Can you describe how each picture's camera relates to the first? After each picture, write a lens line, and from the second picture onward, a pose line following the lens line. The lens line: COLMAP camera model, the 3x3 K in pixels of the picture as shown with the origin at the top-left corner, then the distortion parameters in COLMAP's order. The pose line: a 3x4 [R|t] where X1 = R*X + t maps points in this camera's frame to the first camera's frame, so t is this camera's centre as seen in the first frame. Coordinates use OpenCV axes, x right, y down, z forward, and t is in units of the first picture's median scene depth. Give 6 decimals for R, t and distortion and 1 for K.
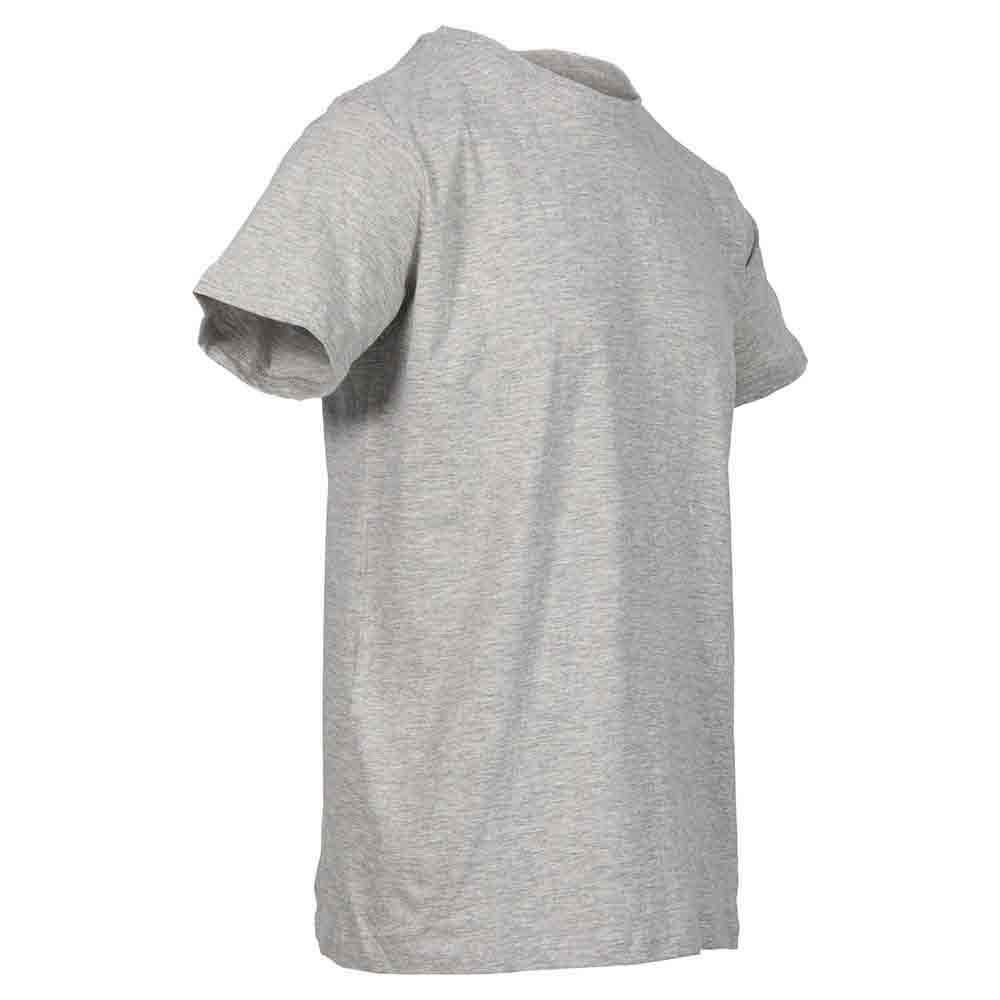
lens RADIAL K [[2322.0, 0, 499.9], [0, 2322.0, 499.3], [0, 0, 1]] dist [-0.005833, 0.000000]
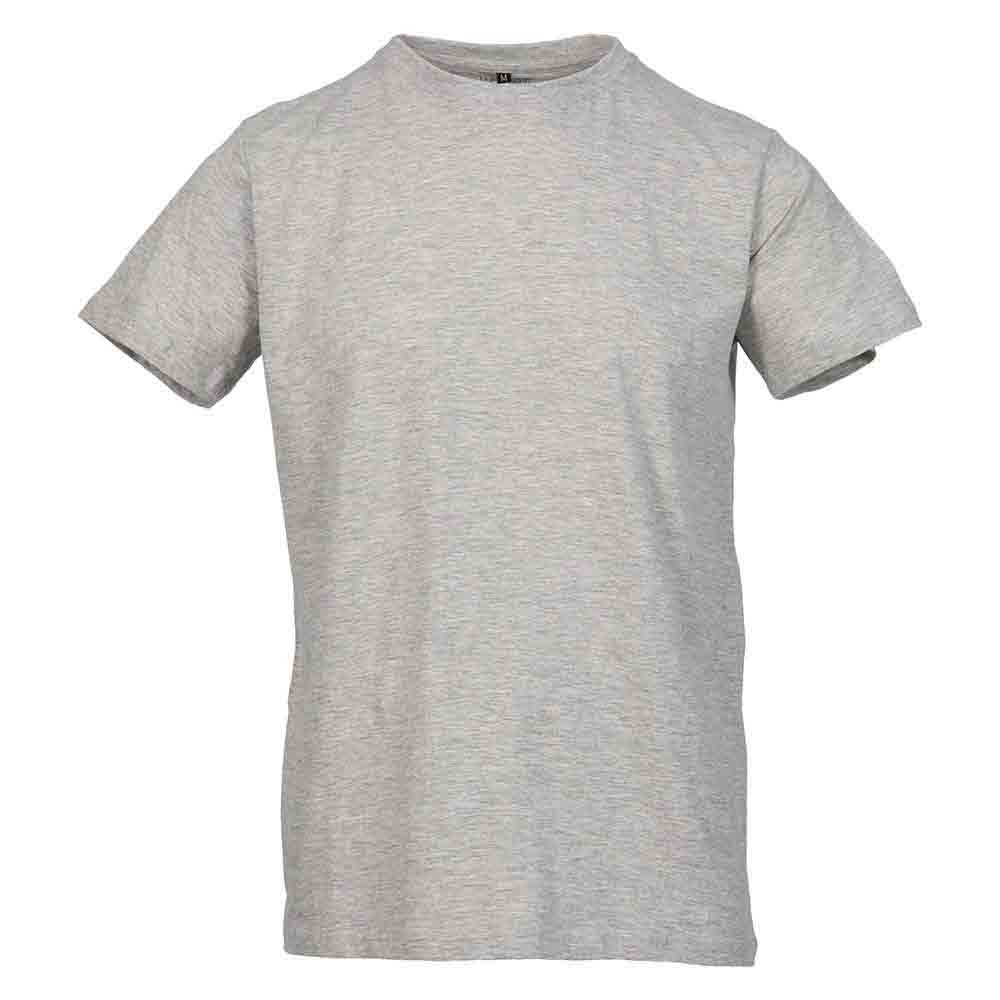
lens RADIAL K [[2322.0, 0, 499.6], [0, 2322.0, 502.0], [0, 0, 1]] dist [-0.005833, 0.000000]
pose [[0.821603, -0.024486, -0.569534, 0.638478], [0.024601, 0.999669, -0.007489, 0.012213], [0.569529, -0.007858, 0.821934, 0.198646]]
